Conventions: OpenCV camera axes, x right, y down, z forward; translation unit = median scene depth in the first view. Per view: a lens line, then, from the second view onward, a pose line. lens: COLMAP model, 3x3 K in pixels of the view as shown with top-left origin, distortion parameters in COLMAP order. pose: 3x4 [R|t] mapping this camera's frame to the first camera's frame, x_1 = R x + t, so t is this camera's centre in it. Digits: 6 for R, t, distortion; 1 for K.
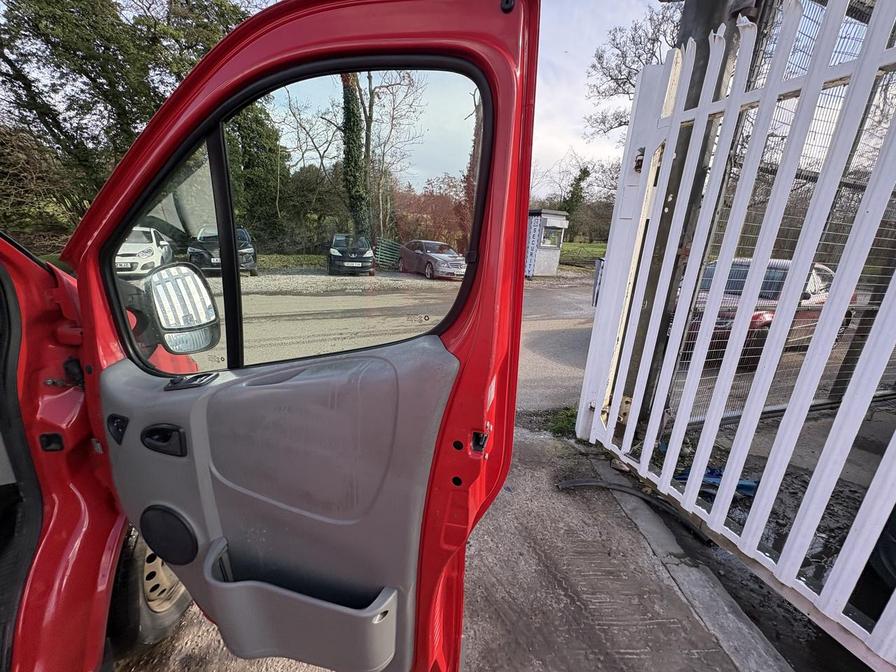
lens RADIAL K [[356.5, 0, 448.7], [0, 356.5, 335.2], [0, 0, 1]] dist [0.001916, -0.000244]
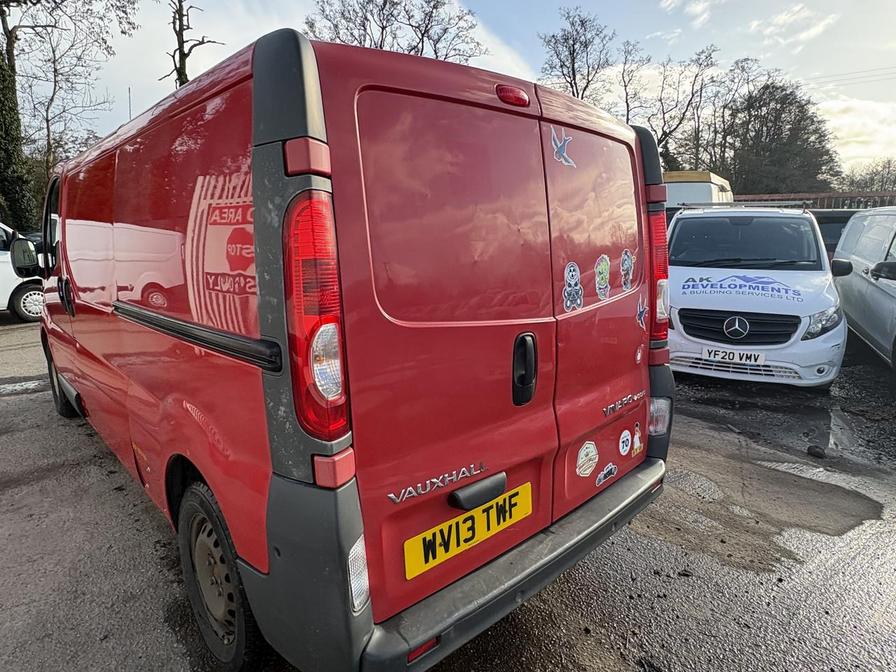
lens RADIAL K [[528.5, 0, 447.3], [0, 528.5, 330.0], [0, 0, 1]] dist [0.004545, 0.000126]
pose [[0.828631, -0.153698, 0.538282, -0.166771], [0.190485, 0.981605, -0.012951, 0.074570], [-0.526389, 0.113266, 0.842666, -0.284163]]
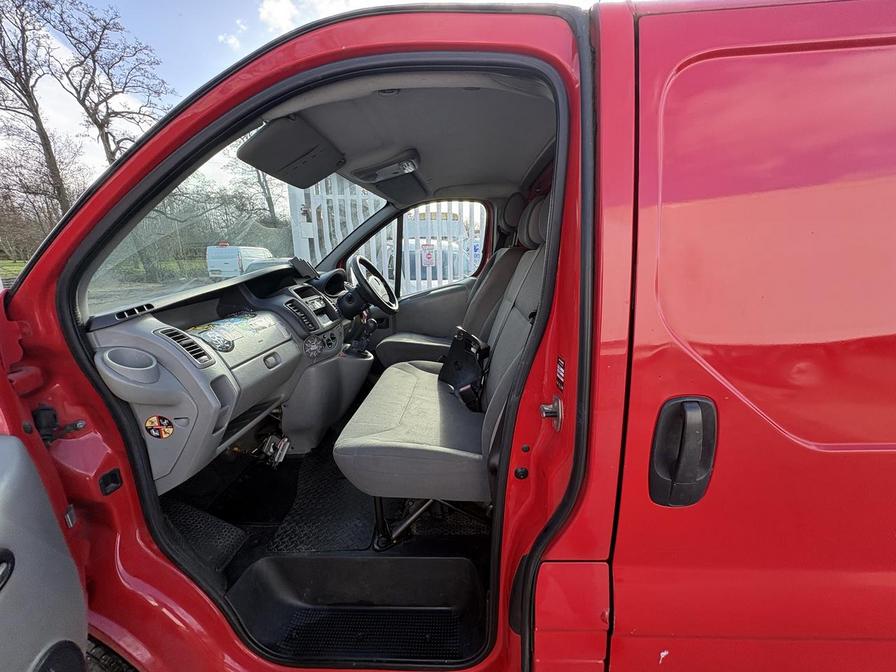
lens RADIAL K [[356.5, 0, 448.0], [0, 356.5, 337.0], [0, 0, 1]] dist [0.001916, -0.000244]
pose [[0.210160, -0.278292, 0.937223, -0.213459], [0.292504, 0.932619, 0.211335, 0.001571], [-0.932885, 0.229727, 0.277401, -0.030146]]
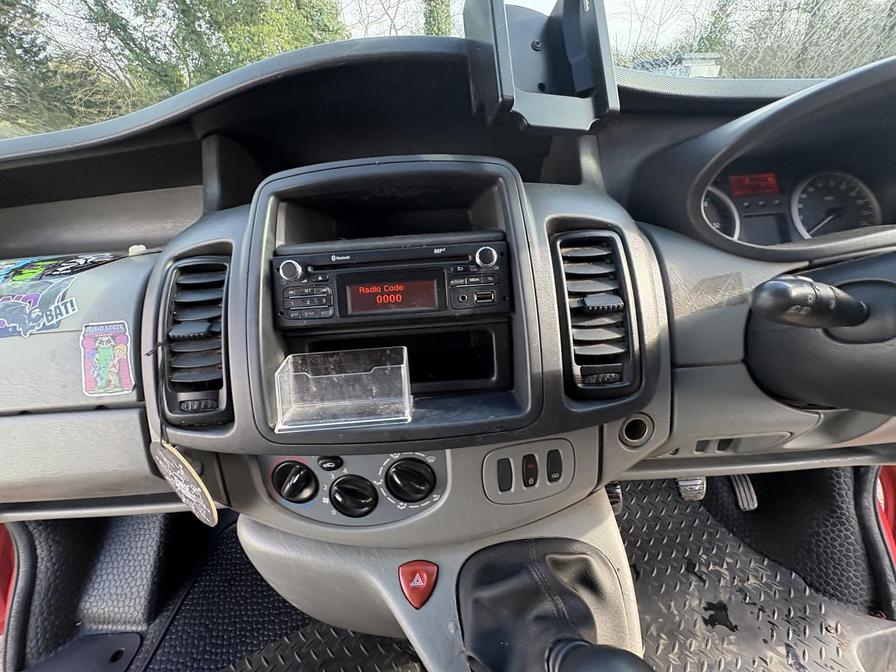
lens RADIAL K [[356.5, 0, 446.7], [0, 356.5, 337.5], [0, 0, 1]] dist [0.001916, -0.000244]
pose [[0.983763, -0.027320, -0.177379, -0.116274], [0.073209, 0.963465, 0.257633, 0.002244], [0.163860, -0.266436, 0.949822, 0.016513]]
